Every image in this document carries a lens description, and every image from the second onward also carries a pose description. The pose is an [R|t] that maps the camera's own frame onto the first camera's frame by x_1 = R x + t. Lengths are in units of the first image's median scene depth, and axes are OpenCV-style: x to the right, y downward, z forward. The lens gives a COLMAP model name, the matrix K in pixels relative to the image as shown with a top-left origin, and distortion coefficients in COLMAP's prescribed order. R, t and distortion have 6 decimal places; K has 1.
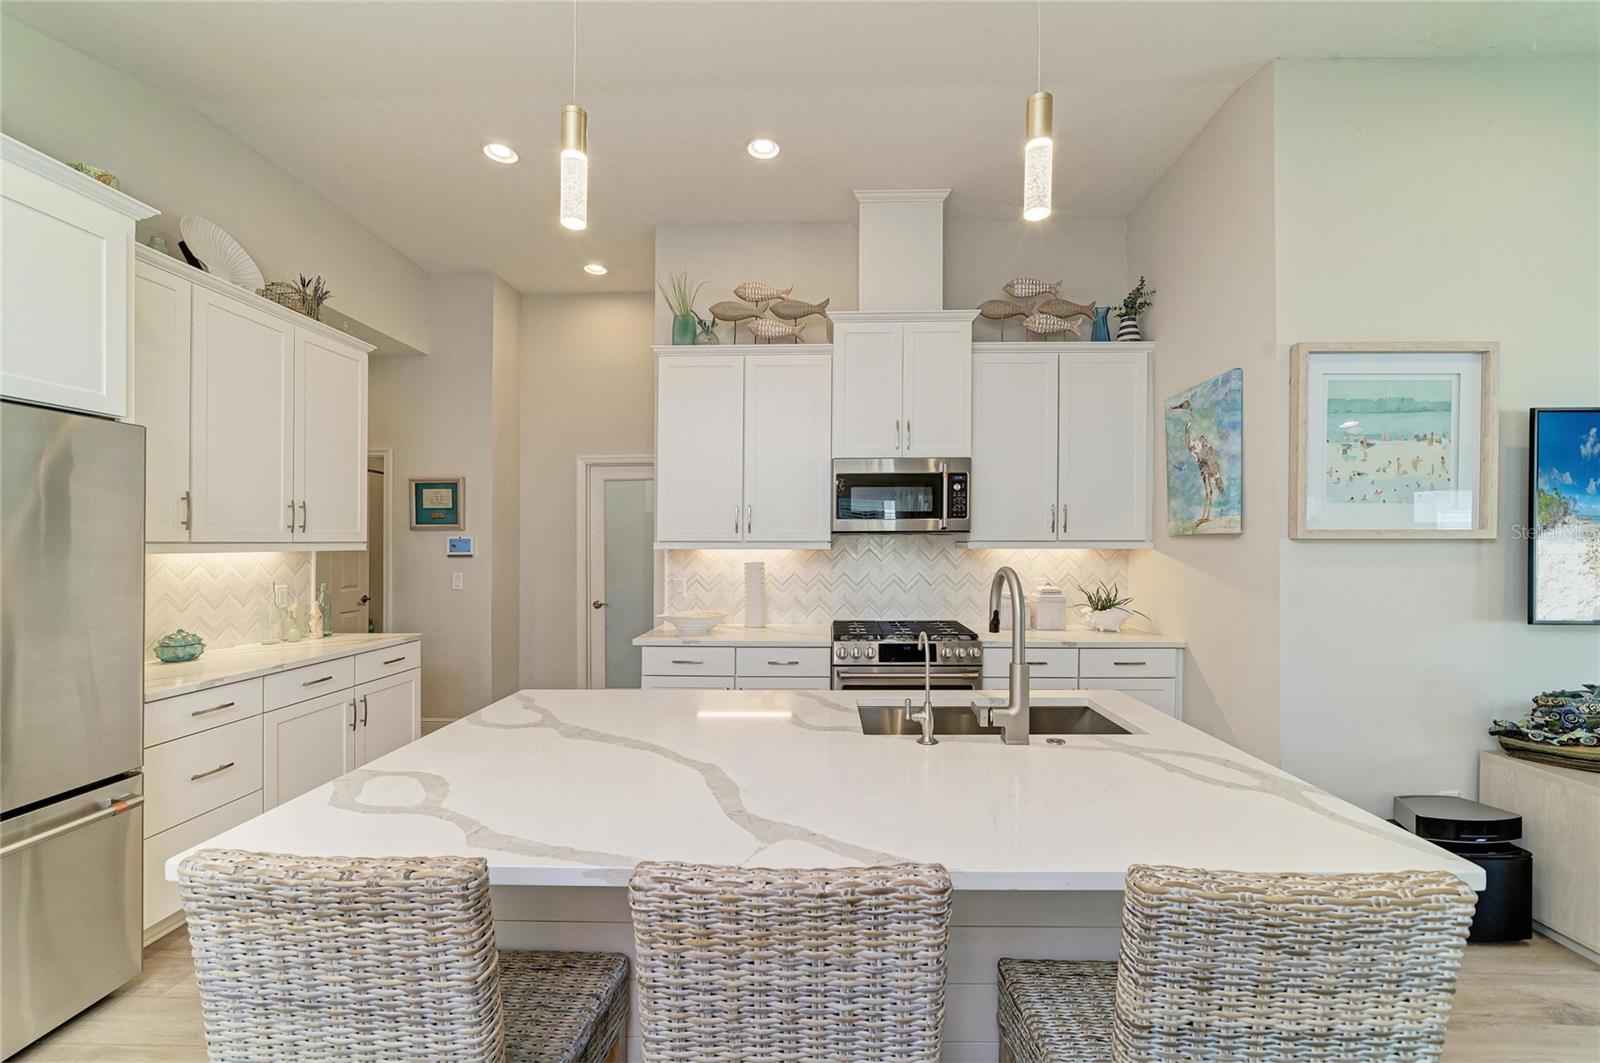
lens RADIAL K [[623.8, 0, 810.8], [0, 623.8, 549.5], [0, 0, 1]] dist [-0.011632, 0.003978]
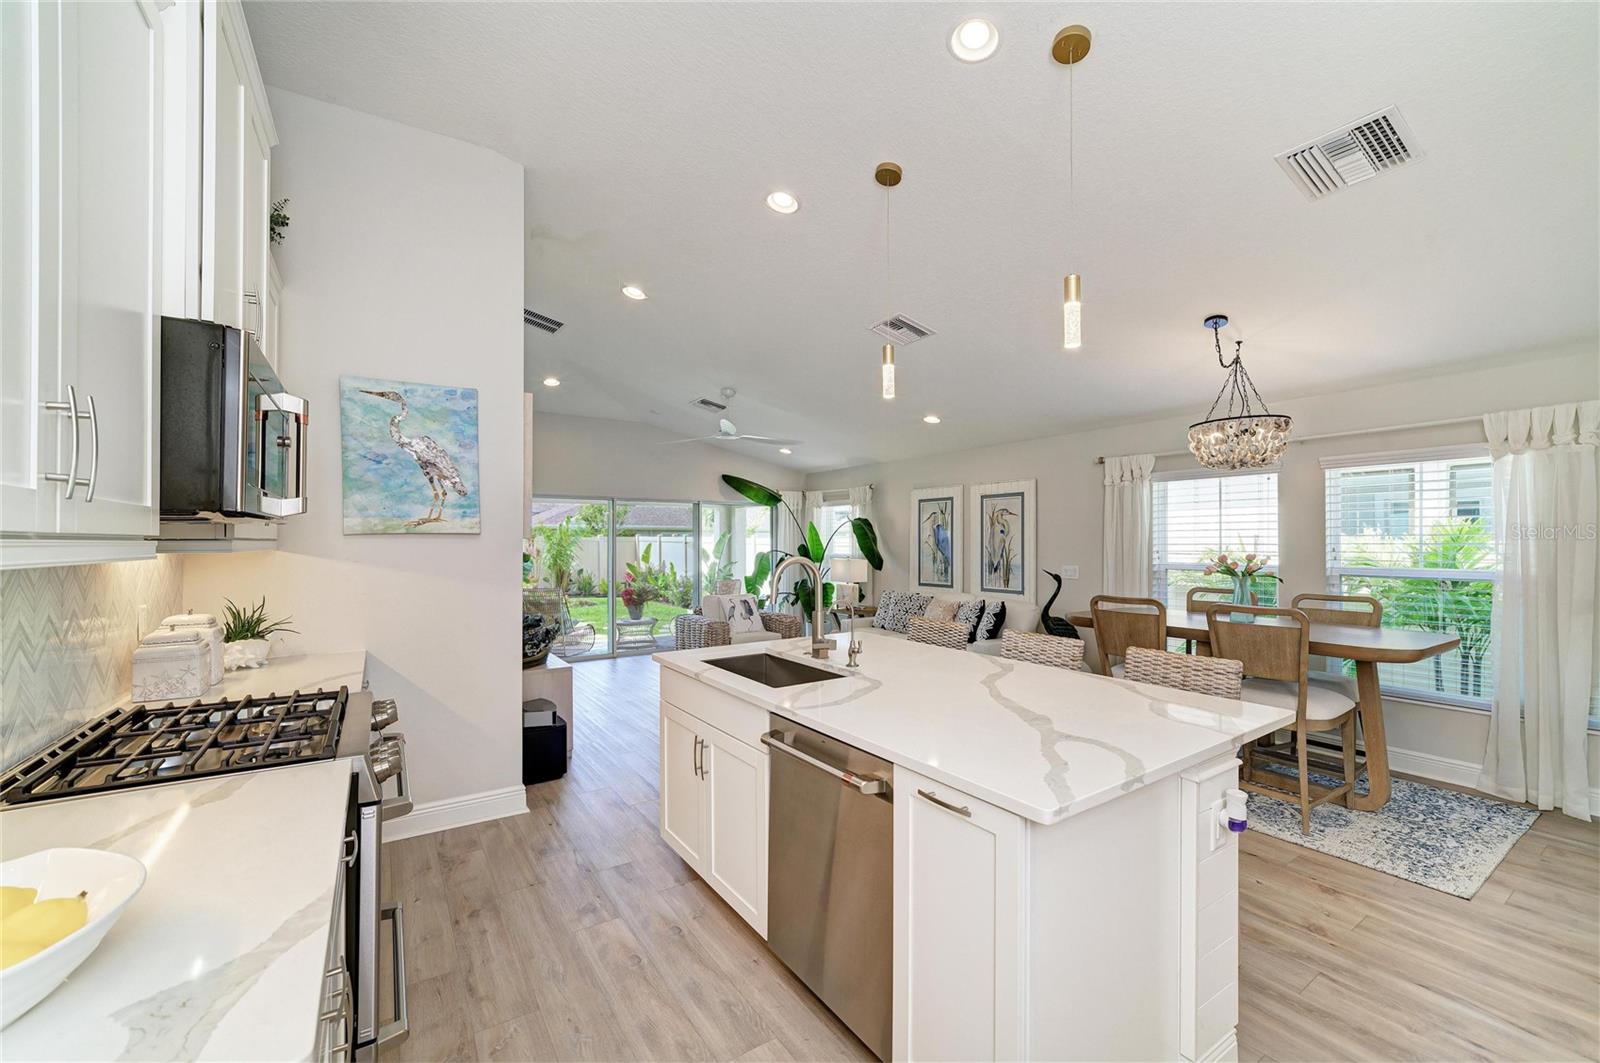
lens RADIAL K [[647.3, 0, 813.4], [0, 647.3, 537.1], [0, 0, 1]] dist [-0.009629, 0.003684]
pose [[-0.587882, 0.006460, 0.808921, -0.516396], [0.009831, 0.999951, -0.000841, -0.009802], [-0.808887, 0.007458, -0.587916, 0.963722]]
